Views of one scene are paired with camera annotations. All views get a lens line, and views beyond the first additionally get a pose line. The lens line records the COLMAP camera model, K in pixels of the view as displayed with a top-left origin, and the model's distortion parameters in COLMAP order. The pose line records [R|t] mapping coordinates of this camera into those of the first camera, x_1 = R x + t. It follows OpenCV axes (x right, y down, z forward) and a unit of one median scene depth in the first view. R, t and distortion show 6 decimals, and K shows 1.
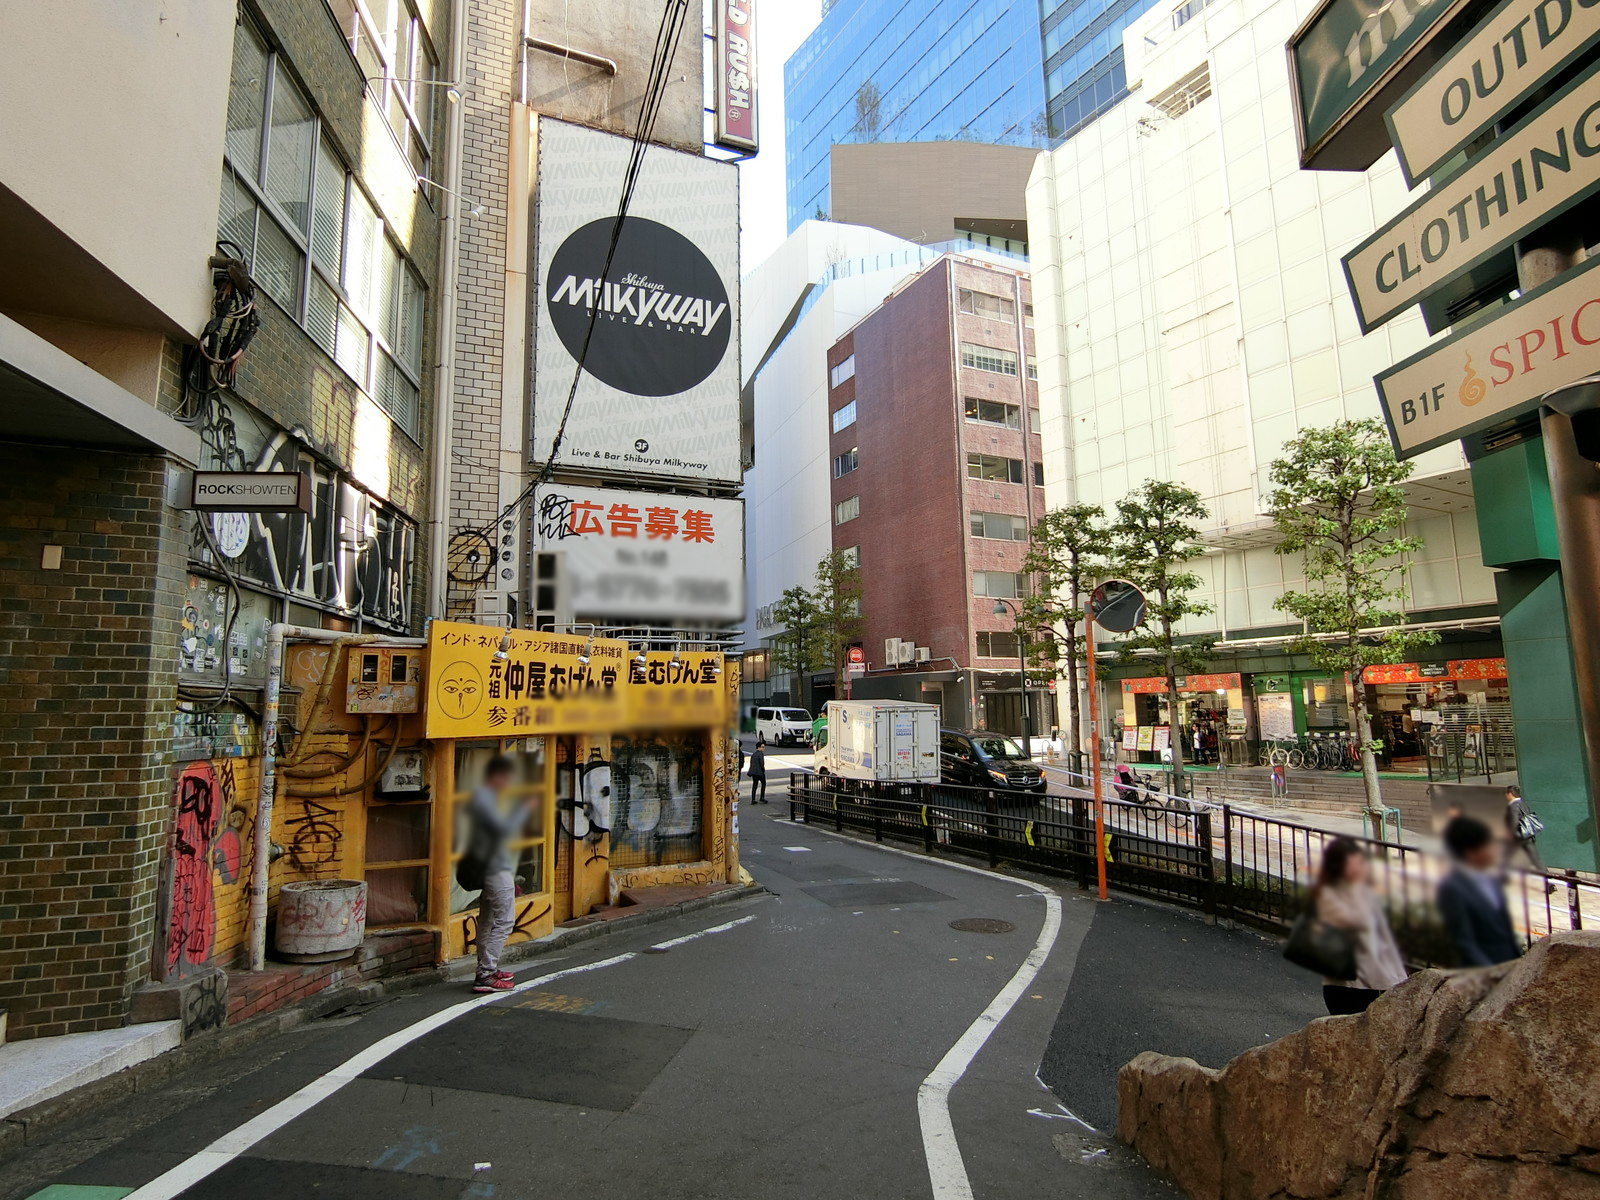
lens RADIAL K [[975.2, 0, 803.3], [0, 975.2, 599.2], [0, 0, 1]] dist [-0.017945, -0.005090]
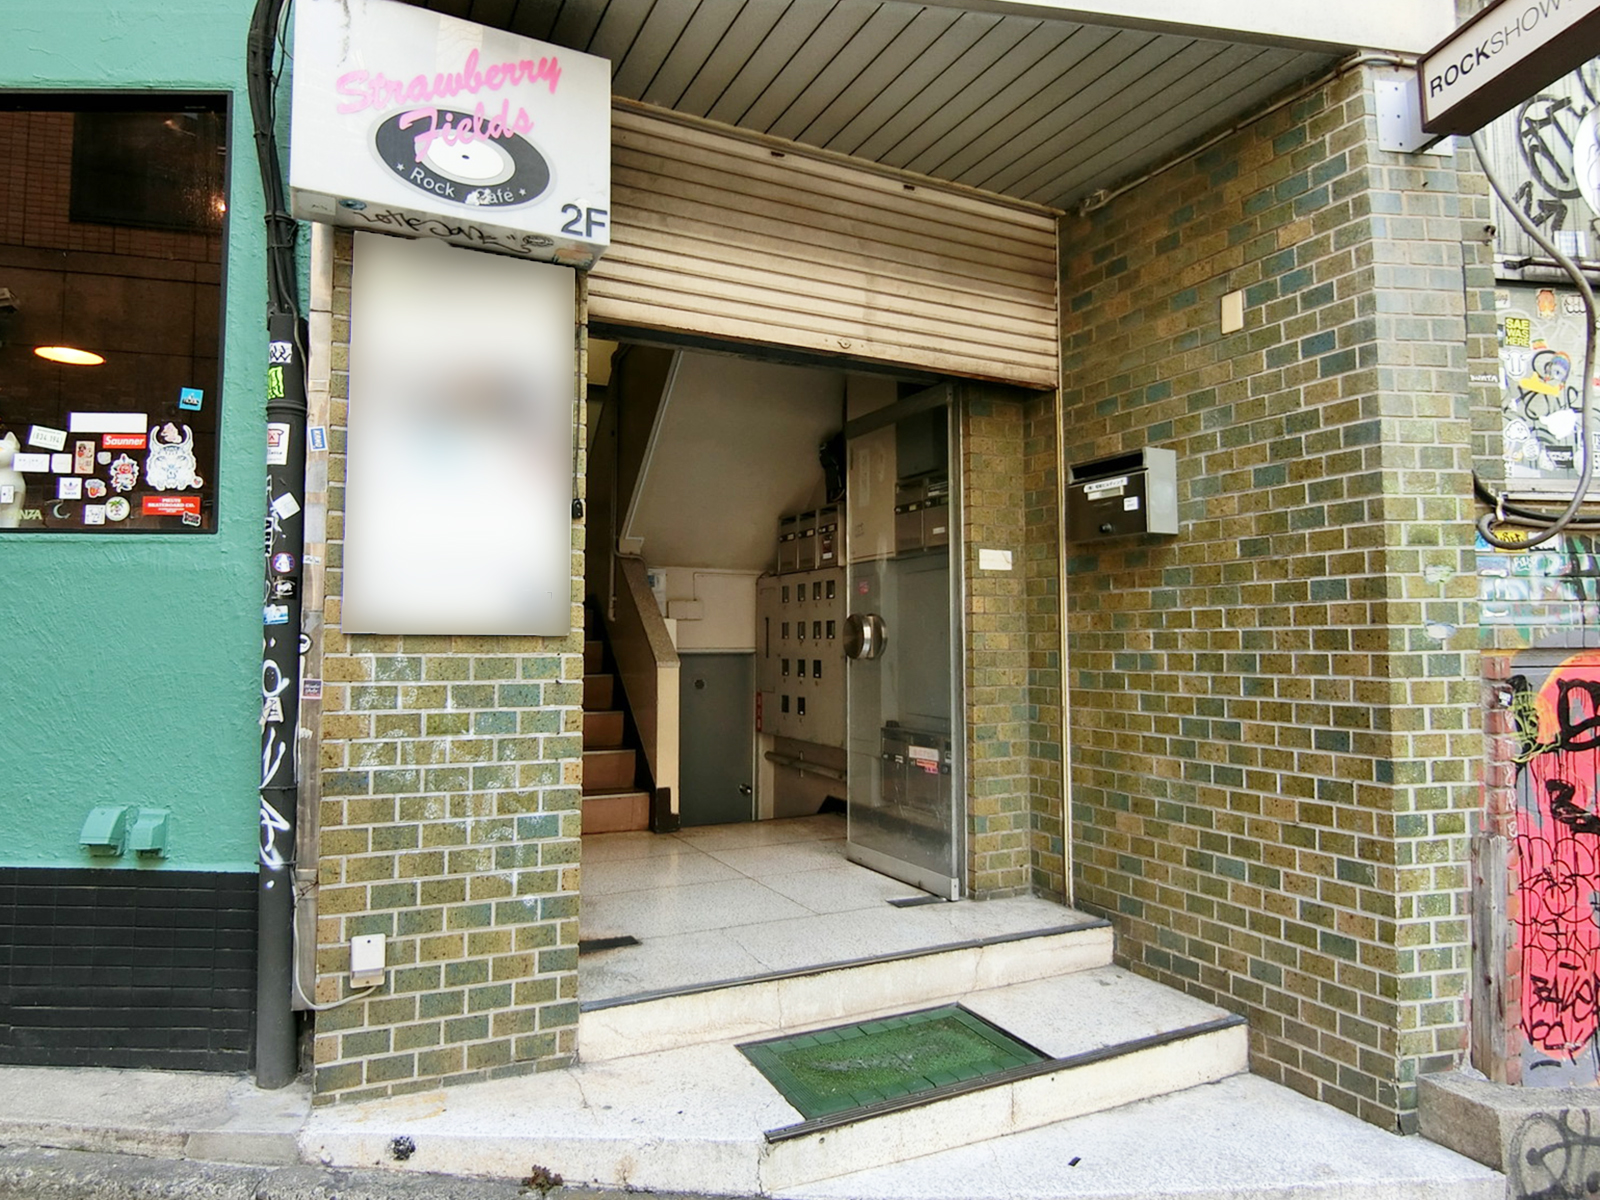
lens RADIAL K [[975.2, 0, 804.4], [0, 975.2, 592.0], [0, 0, 1]] dist [-0.017945, -0.005090]
pose [[0.027583, -0.045991, -0.998561, -0.168753], [0.115844, 0.992358, -0.042505, 0.129121], [0.992884, -0.114505, 0.032700, 0.676166]]
